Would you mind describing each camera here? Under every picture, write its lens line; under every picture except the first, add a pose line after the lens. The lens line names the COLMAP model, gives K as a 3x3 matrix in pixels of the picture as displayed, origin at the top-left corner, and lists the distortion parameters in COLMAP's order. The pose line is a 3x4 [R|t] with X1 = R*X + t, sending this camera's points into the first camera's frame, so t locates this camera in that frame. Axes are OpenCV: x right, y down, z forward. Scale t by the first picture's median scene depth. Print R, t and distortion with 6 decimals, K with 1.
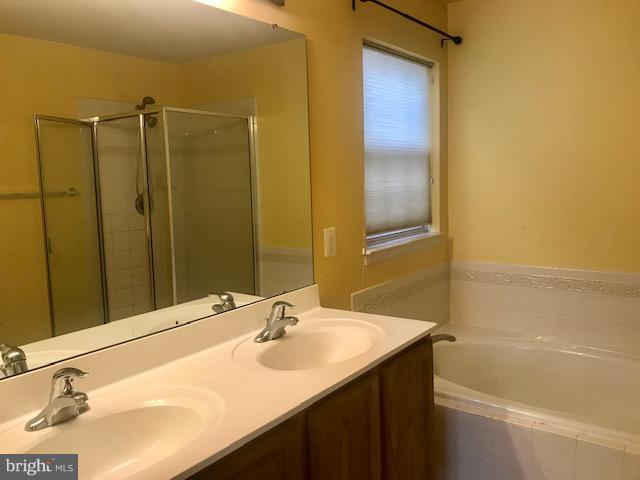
lens RADIAL K [[519.4, 0, 316.8], [0, 519.4, 241.7], [0, 0, 1]] dist [0.011435, -0.045045]
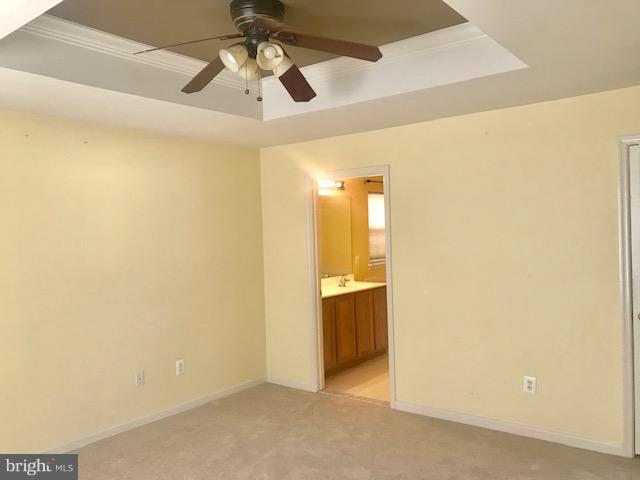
lens RADIAL K [[519.4, 0, 320.9], [0, 519.4, 239.3], [0, 0, 1]] dist [0.011435, -0.045045]
pose [[0.999805, 0.003820, -0.019389, -0.104481], [-0.005655, 0.995416, -0.095477, 0.135500], [0.018936, 0.095568, 0.995243, -1.652950]]
